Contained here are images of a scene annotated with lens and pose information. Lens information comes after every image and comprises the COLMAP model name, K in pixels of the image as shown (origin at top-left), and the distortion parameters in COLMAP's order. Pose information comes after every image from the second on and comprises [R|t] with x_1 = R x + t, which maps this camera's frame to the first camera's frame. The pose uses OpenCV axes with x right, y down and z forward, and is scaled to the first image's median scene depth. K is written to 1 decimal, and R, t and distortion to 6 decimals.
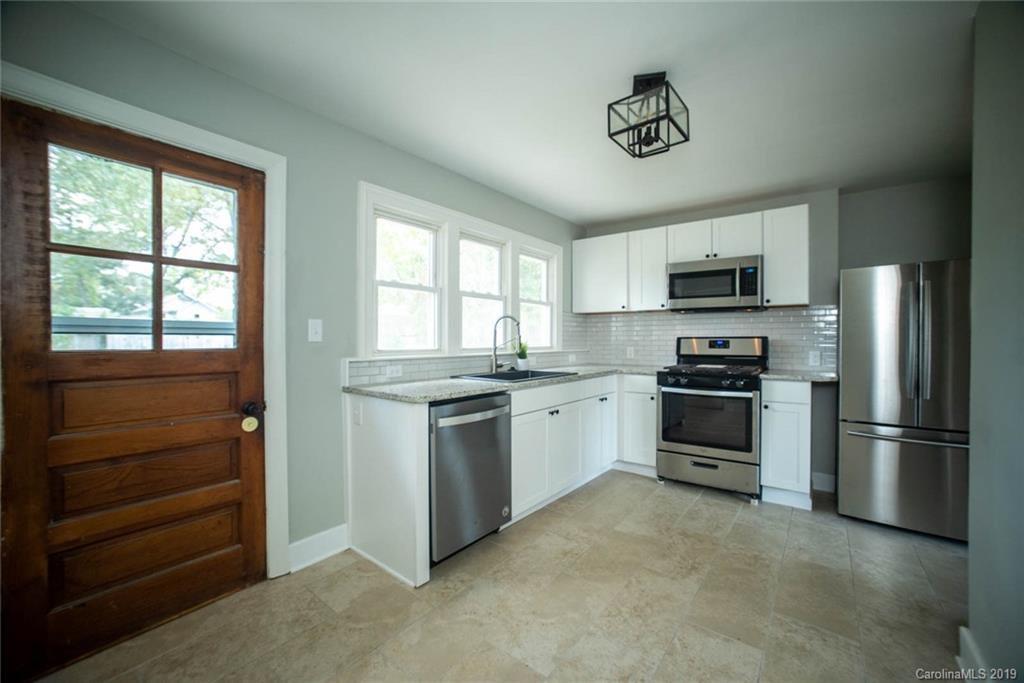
lens RADIAL K [[411.5, 0, 513.9], [0, 411.5, 342.0], [0, 0, 1]] dist [-0.040850, 0.012659]
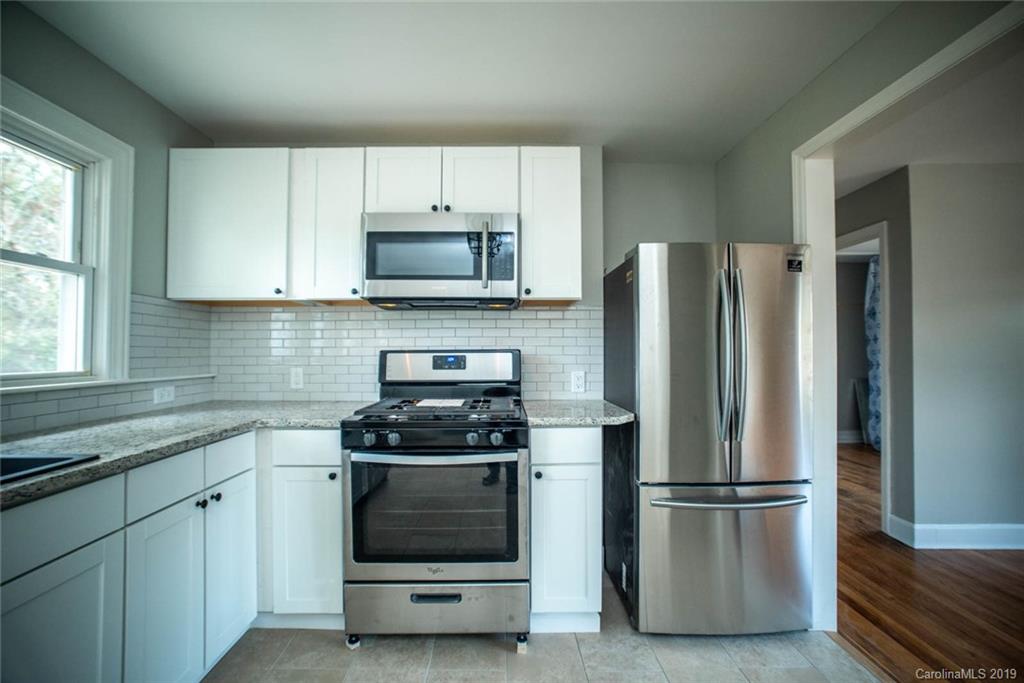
lens RADIAL K [[411.5, 0, 503.4], [0, 411.5, 350.3], [0, 0, 1]] dist [-0.040850, 0.012659]
pose [[0.779449, 0.003636, 0.626456, 0.228491], [0.005434, 0.999906, -0.012565, -0.005220], [-0.626443, 0.013197, 0.779356, 0.584067]]
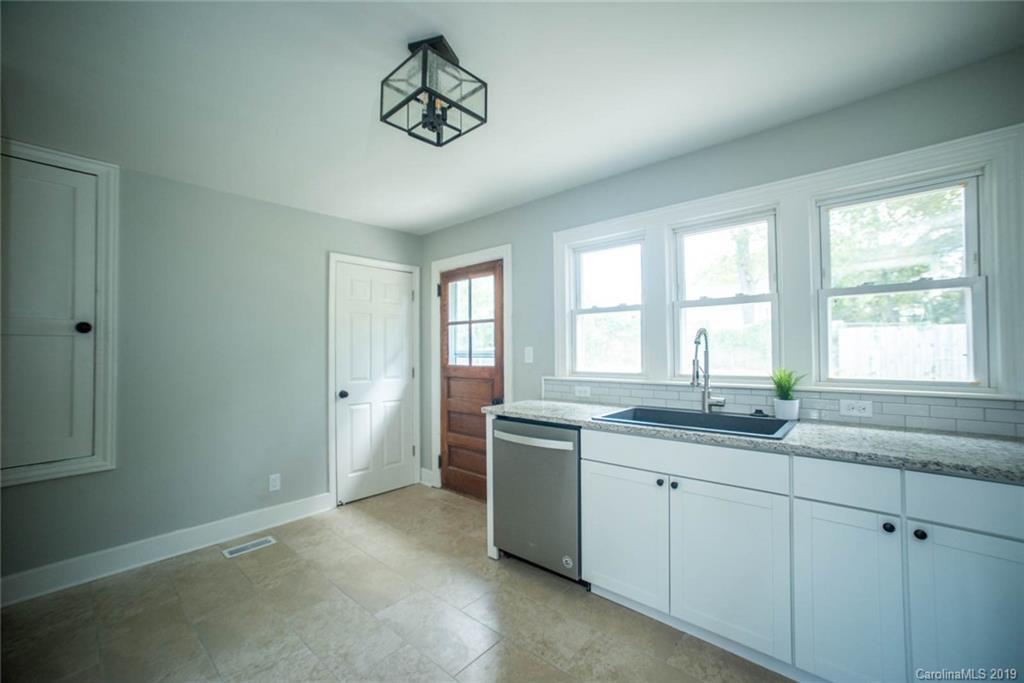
lens RADIAL K [[411.5, 0, 513.9], [0, 411.5, 344.3], [0, 0, 1]] dist [-0.040850, 0.012659]
pose [[-0.054158, -0.014892, -0.998421, 0.711060], [0.002854, 0.999882, -0.015069, -0.033004], [0.998528, -0.003665, -0.054109, 0.769253]]
